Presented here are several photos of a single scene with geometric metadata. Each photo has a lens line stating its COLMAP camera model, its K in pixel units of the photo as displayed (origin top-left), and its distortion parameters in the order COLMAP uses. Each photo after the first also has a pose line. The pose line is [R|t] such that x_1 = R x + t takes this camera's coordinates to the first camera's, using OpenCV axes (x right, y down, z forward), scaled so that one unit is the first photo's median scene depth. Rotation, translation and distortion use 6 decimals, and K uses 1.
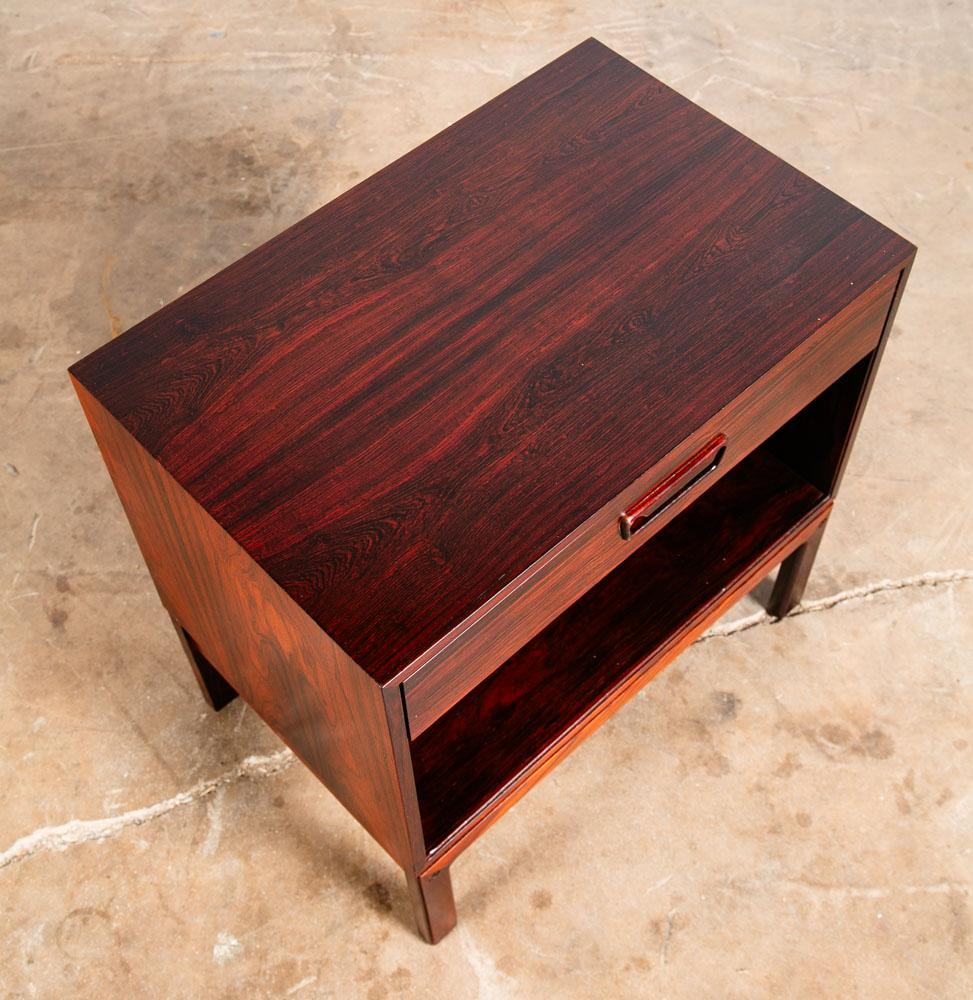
lens RADIAL K [[1400.8, 0, 492.6], [0, 1400.8, 462.0], [0, 0, 1]] dist [-0.007873, 0.076530]
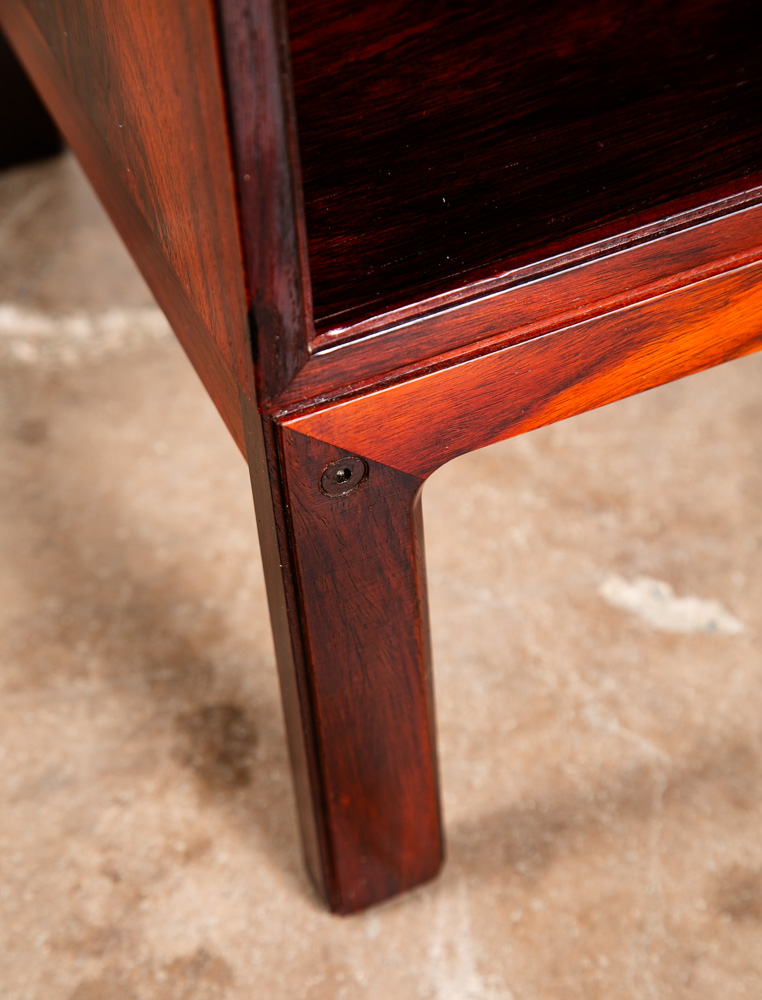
lens RADIAL K [[2714.7, 0, 400.9], [0, 2714.7, 500.5], [0, 0, 1]] dist [0.115199, 0.681986]
pose [[0.939639, 0.233603, -0.250016, 0.088541], [-0.261638, 0.961414, -0.085021, 0.302245], [0.220508, 0.145303, 0.964501, 0.443460]]
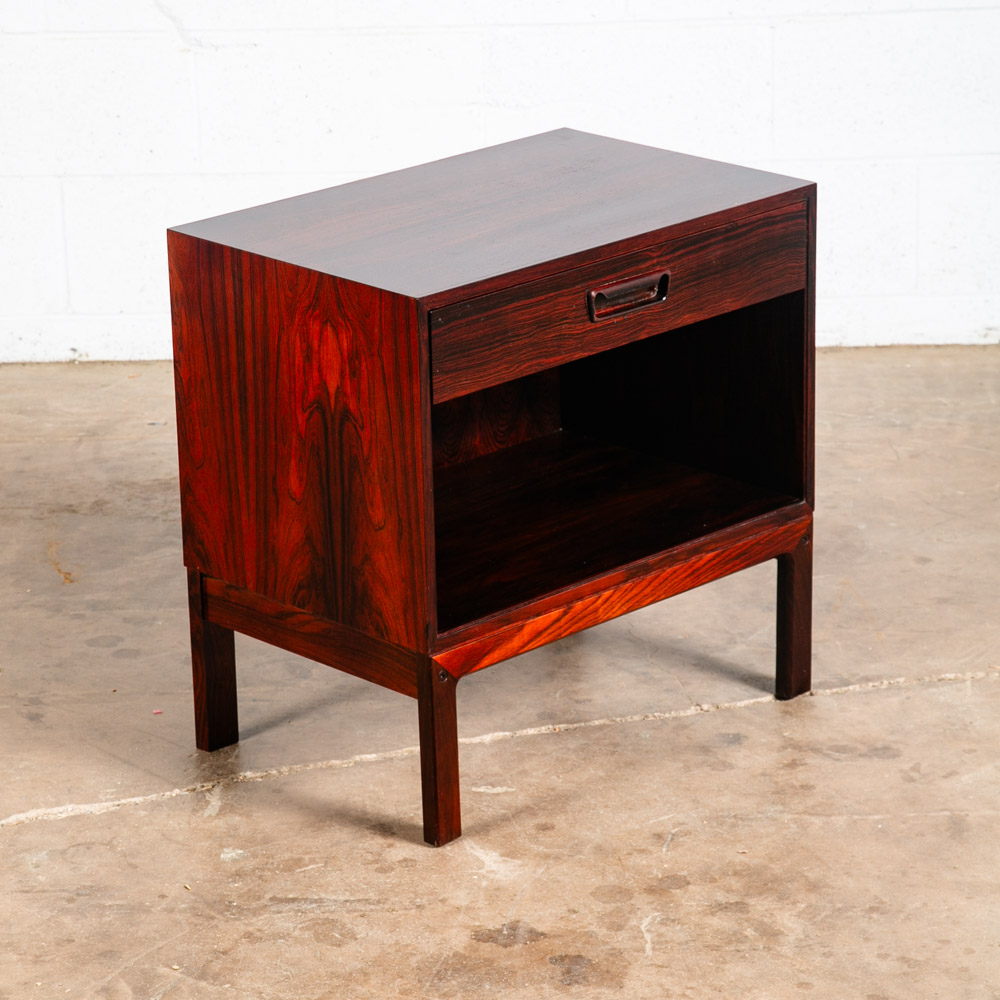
lens RADIAL K [[3778.5, 0, 500.0], [0, 3778.5, 500.0], [0, 0, 1]] dist [0.486448, -2.037623]
pose [[0.999805, -0.011286, 0.016195, -0.038808], [0.018594, 0.813850, -0.580777, 1.709297], [-0.006626, 0.580965, 0.813901, -1.357759]]
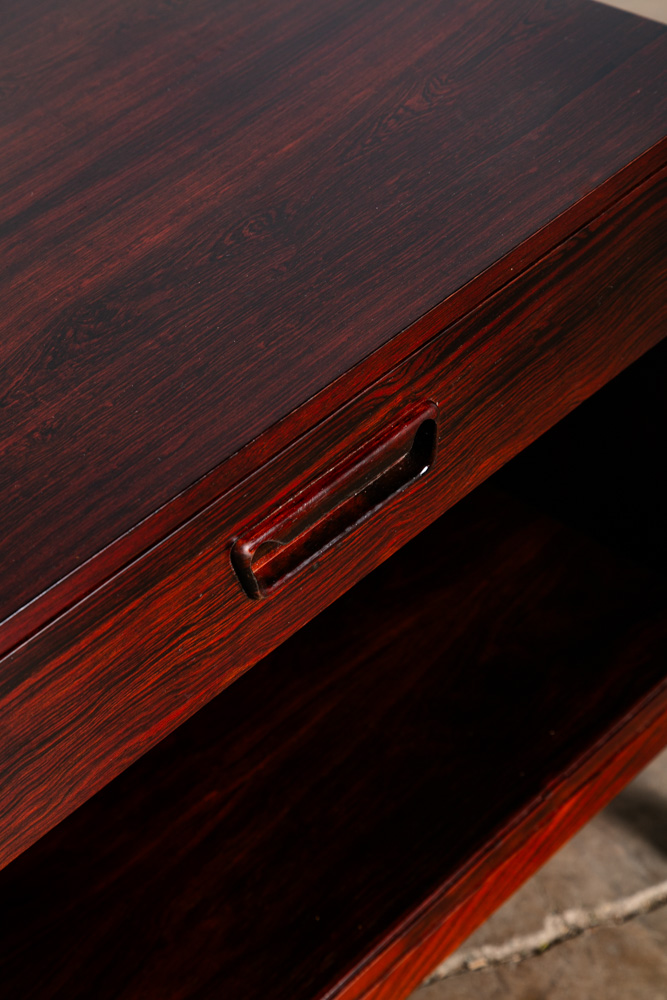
lens RADIAL K [[2020.9, 0, 333.5], [0, 2020.9, 500.0], [0, 0, 1]] dist [0.261011, 0.201882]
pose [[0.993247, -0.103213, -0.052980, 0.128654], [0.089489, 0.972214, -0.216315, 0.143381], [0.073835, 0.210113, 0.974885, 0.184316]]
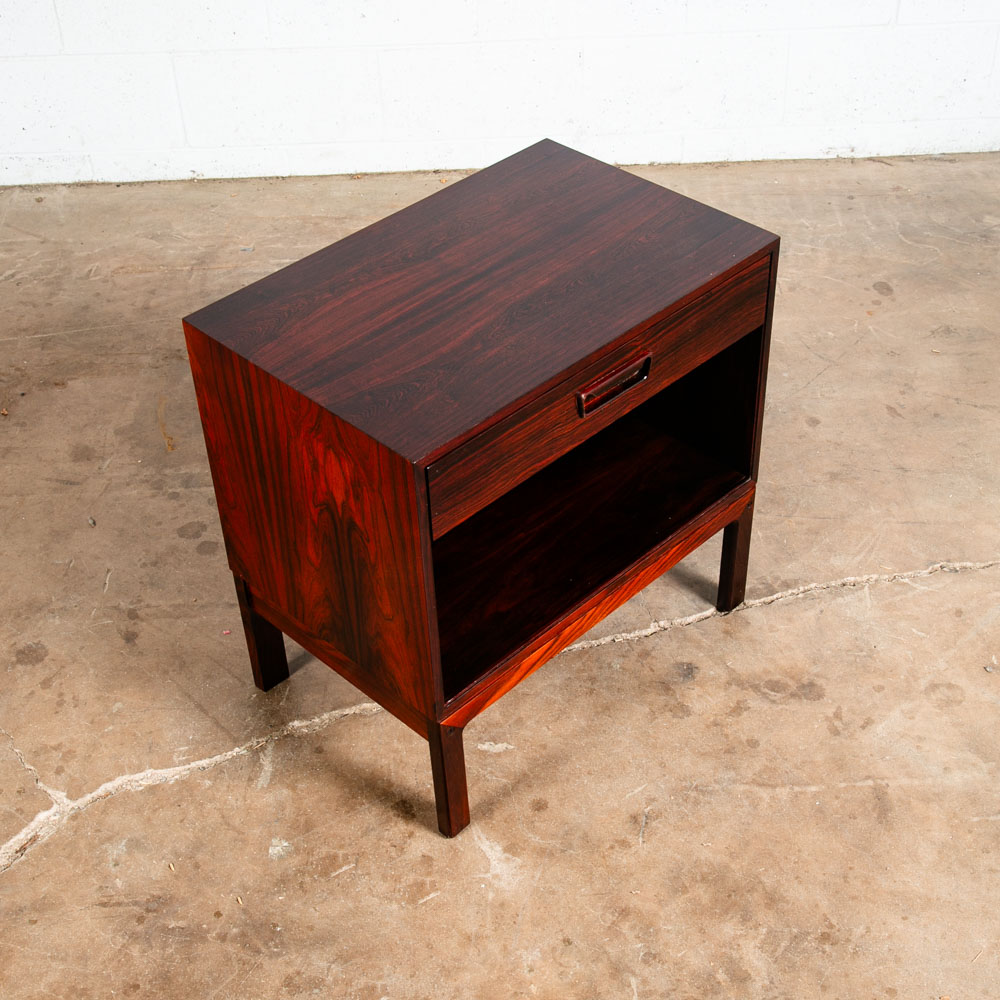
lens RADIAL K [[1531.8, 0, 508.7], [0, 1531.8, 515.0], [0, 0, 1]] dist [0.005184, 0.041097]
pose [[0.999201, -0.034721, 0.019791, -0.009050], [0.038595, 0.966884, -0.252280, 0.404609], [-0.010376, 0.252842, 0.967452, -0.344068]]
